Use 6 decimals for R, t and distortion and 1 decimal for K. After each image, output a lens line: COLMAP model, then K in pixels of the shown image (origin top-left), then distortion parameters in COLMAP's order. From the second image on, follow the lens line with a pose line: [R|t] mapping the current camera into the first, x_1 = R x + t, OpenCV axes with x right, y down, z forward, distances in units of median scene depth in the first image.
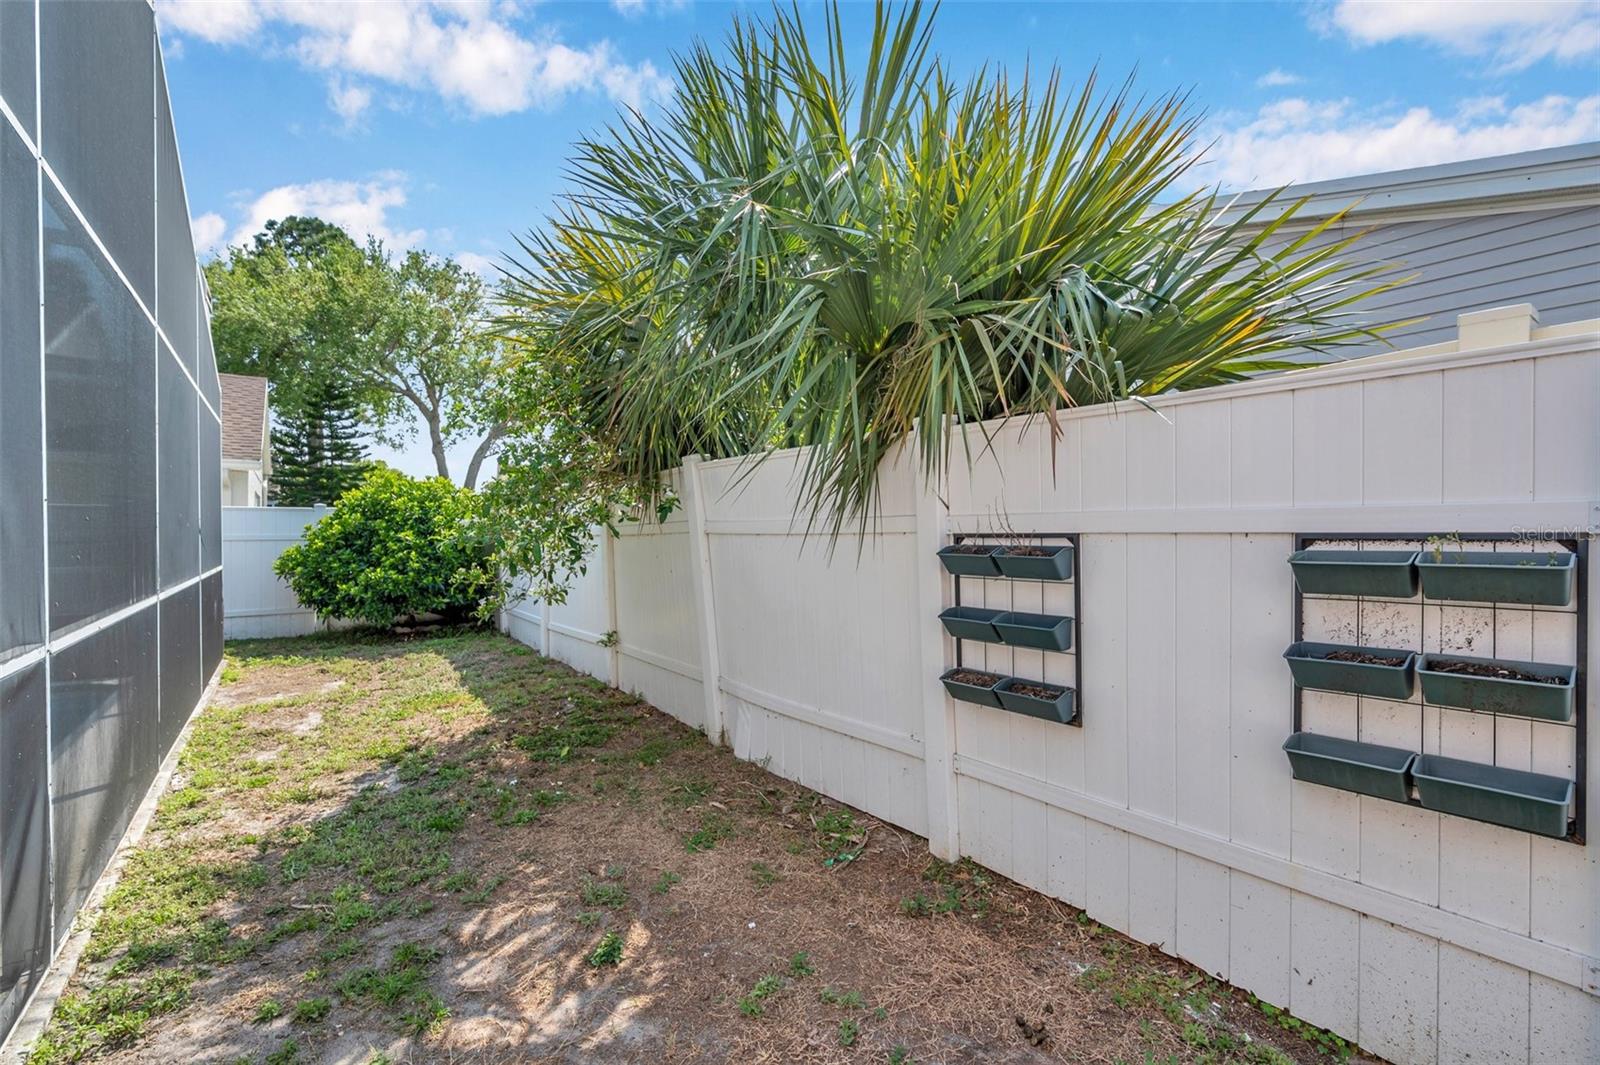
lens RADIAL K [[709.5, 0, 800.0], [0, 709.5, 532.5], [0, 0, 1]] dist [0.000525, 0.000132]
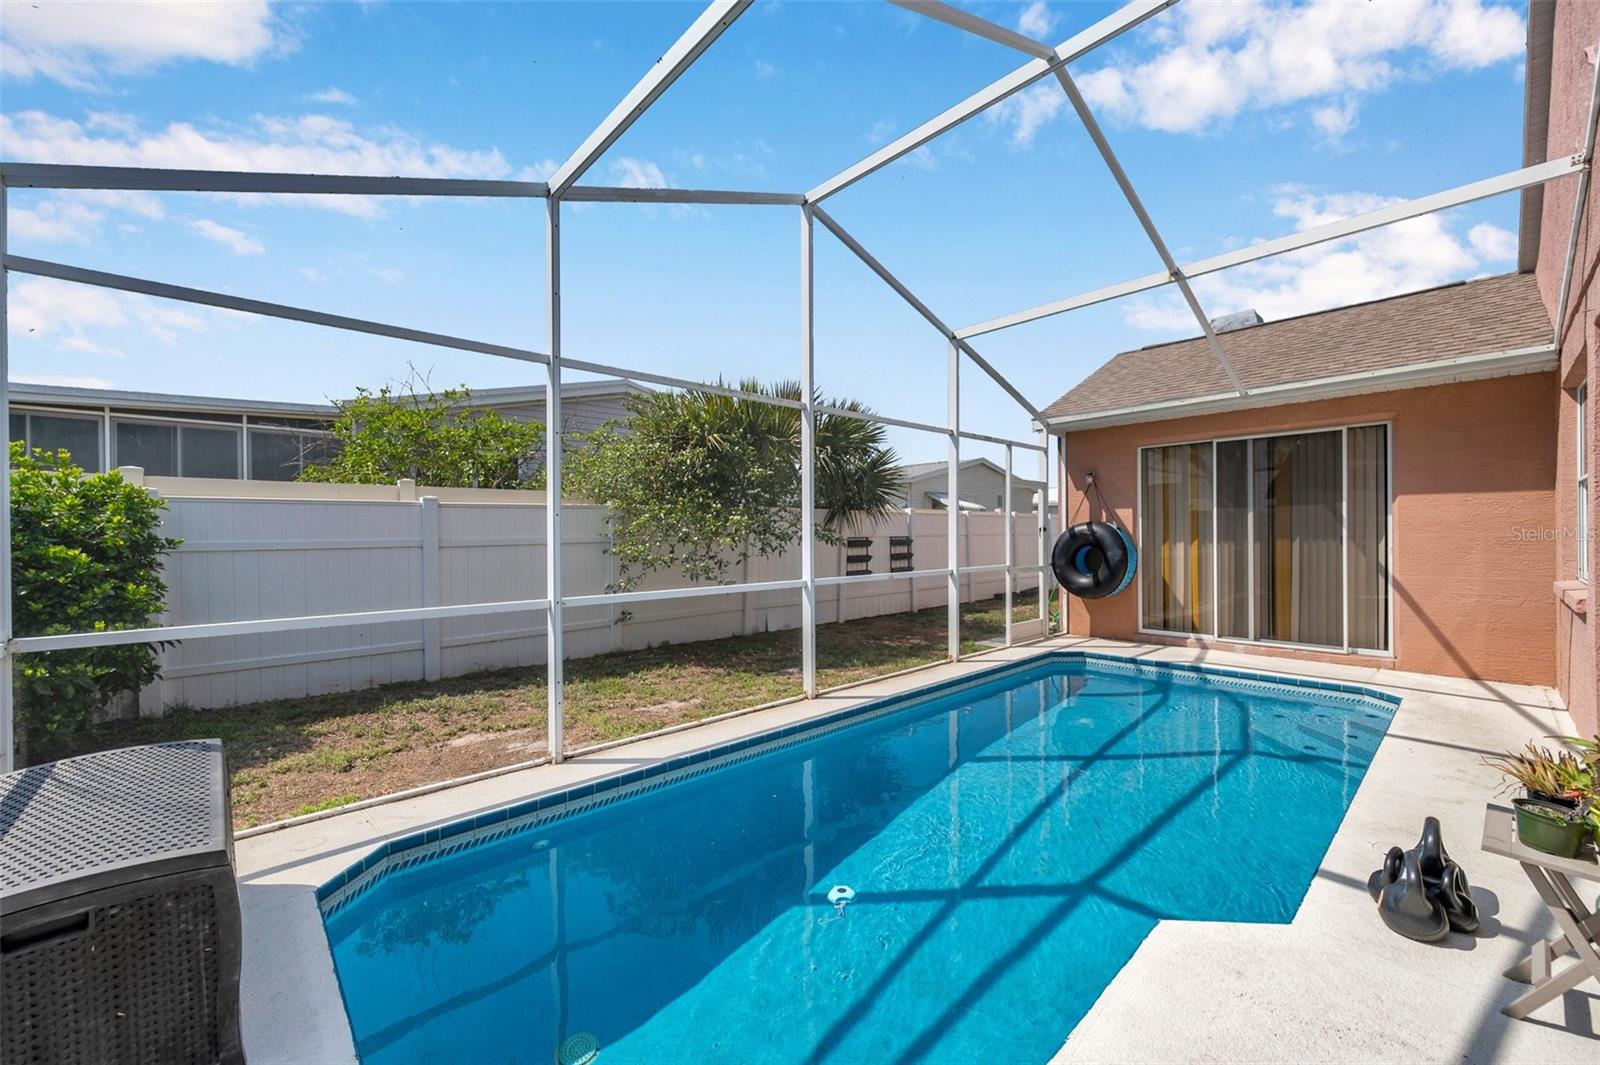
lens RADIAL K [[629.0, 0, 802.4], [0, 629.0, 535.5], [0, 0, 1]] dist [0.000042, 0.000002]
pose [[-0.120851, -0.006313, 0.992651, -3.436155], [0.003186, 0.999972, 0.006747, -0.036560], [-0.992666, 0.003978, -0.120827, 1.772391]]
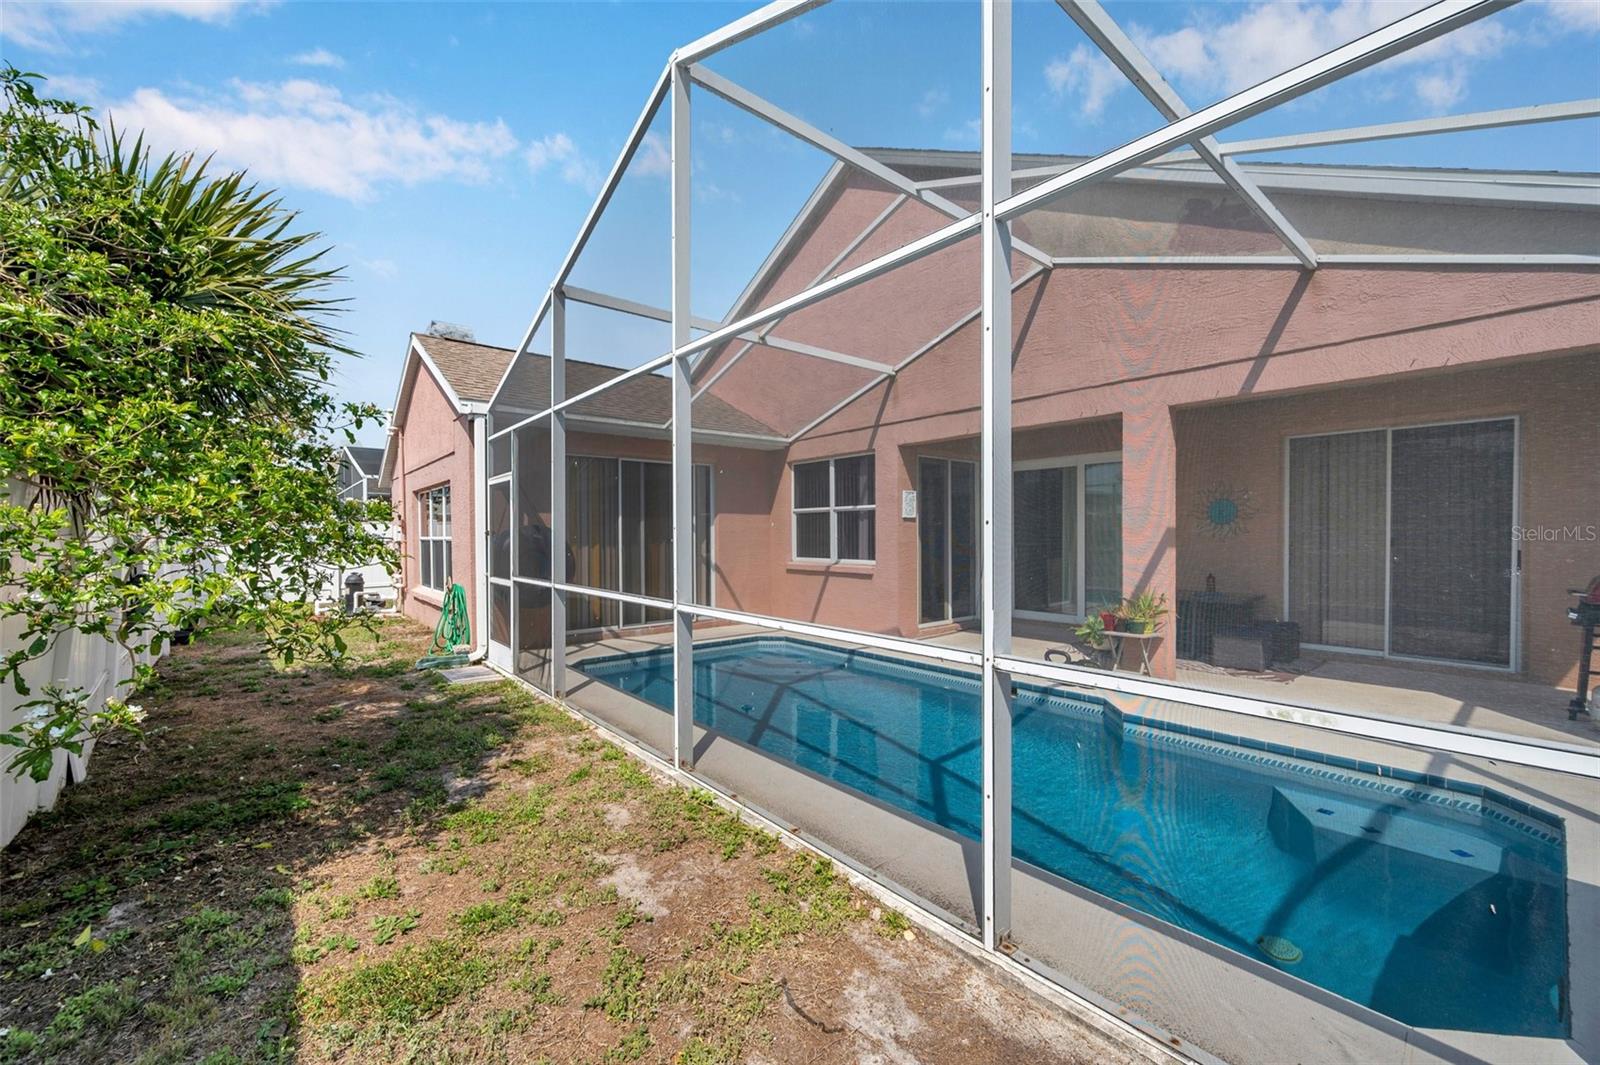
lens RADIAL K [[633.2, 0, 803.4], [0, 633.2, 537.7], [0, 0, 1]] dist [-0.001612, 0.000078]
pose [[-0.997145, -0.001514, -0.075500, -1.551416], [-0.001584, 0.999998, 0.000865, -0.025996], [0.075498, 0.000982, -0.997145, 2.988925]]
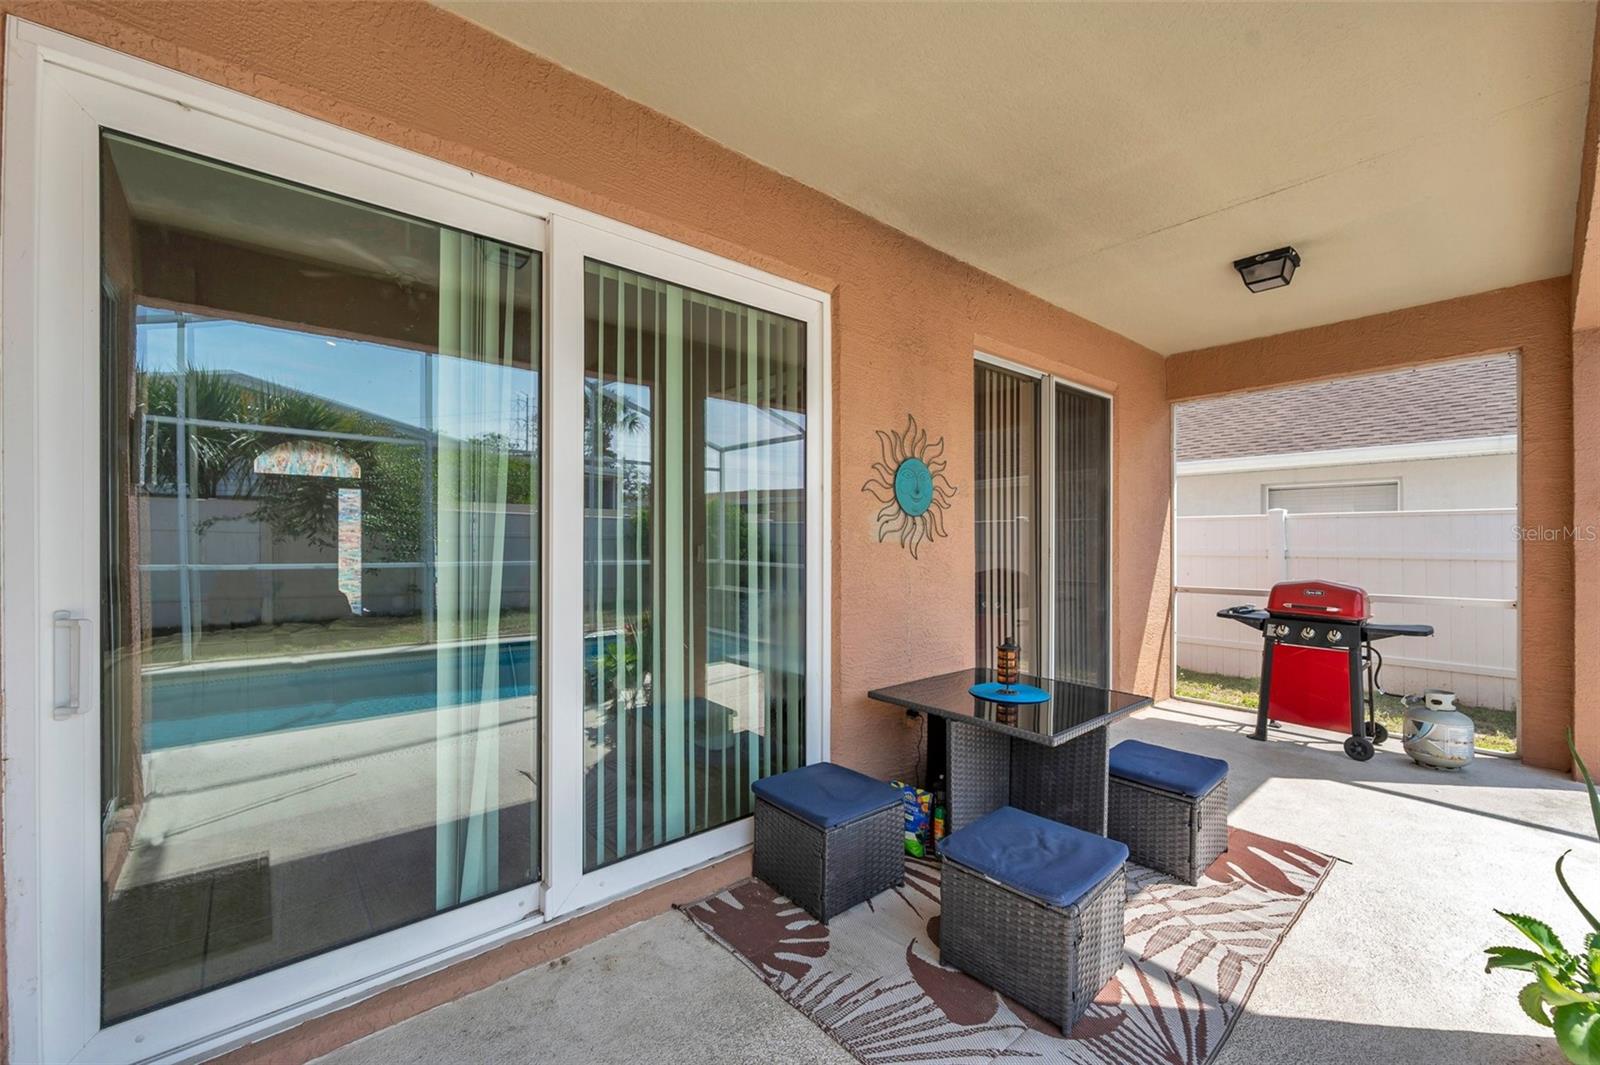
lens RADIAL K [[644.2, 0, 803.2], [0, 644.2, 538.2], [0, 0, 1]] dist [-0.000716, 0.000209]
pose [[0.086944, -0.009843, -0.996165, -2.448846], [0.006730, 0.999934, -0.009293, -0.035250], [0.996191, -0.005896, 0.087004, -0.088457]]
